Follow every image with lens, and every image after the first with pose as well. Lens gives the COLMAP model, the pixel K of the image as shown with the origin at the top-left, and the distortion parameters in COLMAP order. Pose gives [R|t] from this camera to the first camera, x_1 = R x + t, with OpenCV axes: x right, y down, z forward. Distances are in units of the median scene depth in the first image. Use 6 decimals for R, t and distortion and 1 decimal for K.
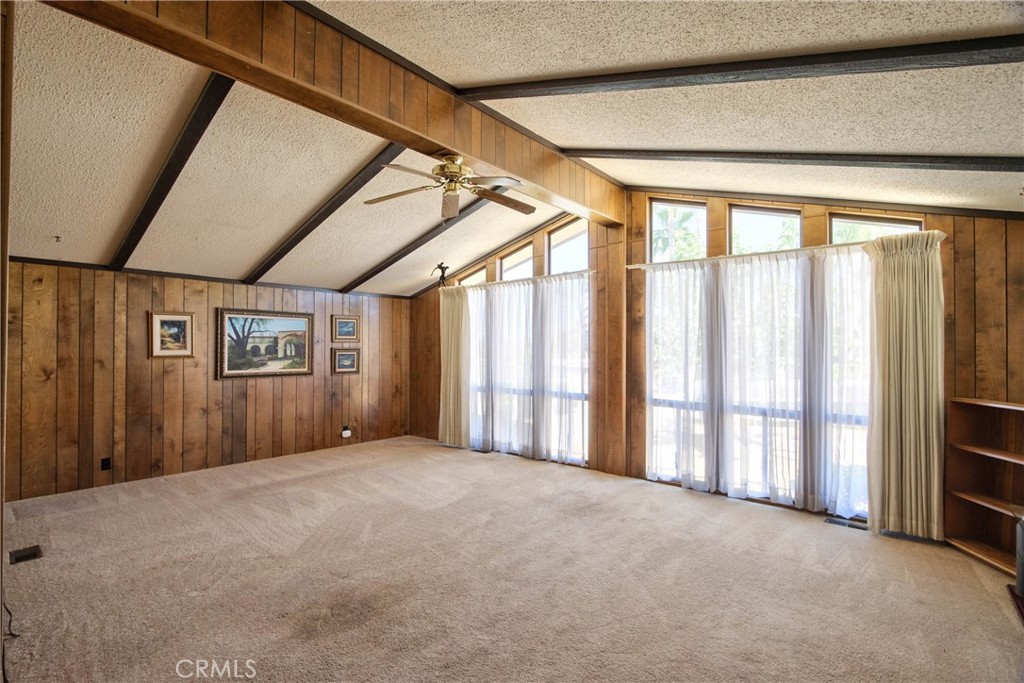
lens RADIAL K [[476.7, 0, 514.9], [0, 476.7, 345.3], [0, 0, 1]] dist [-0.017619, 0.000833]
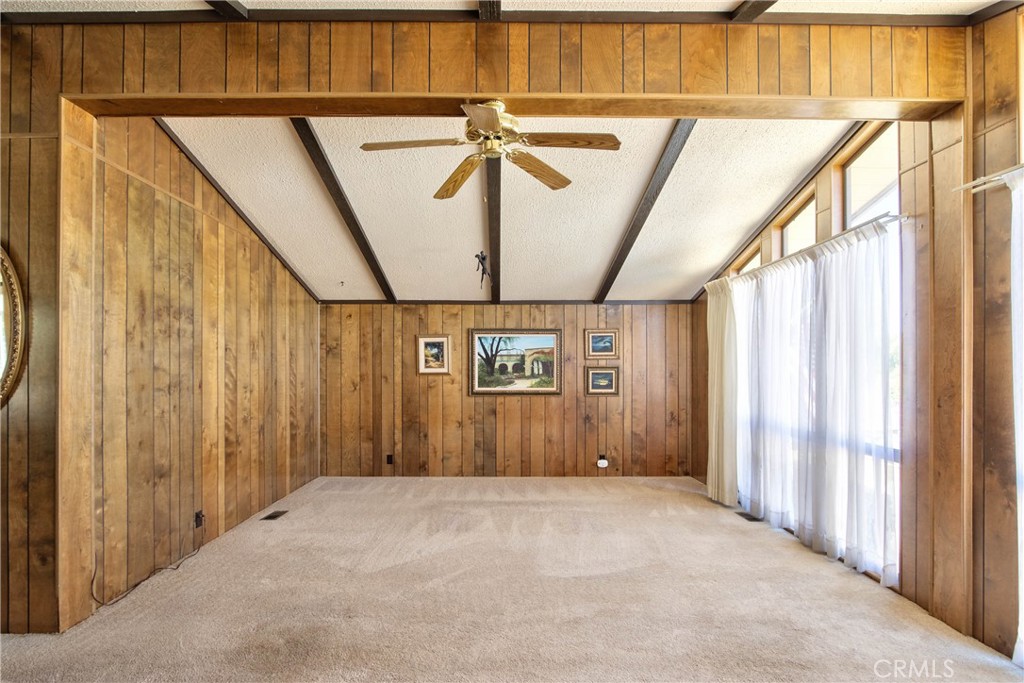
lens RADIAL K [[505.9, 0, 501.2], [0, 505.9, 366.5], [0, 0, 1]] dist [-0.019674, 0.001434]
pose [[0.642647, -0.002699, -0.766157, 0.305446], [0.006586, 0.999976, 0.002001, 0.004949], [0.766134, -0.006332, 0.642650, 0.325729]]
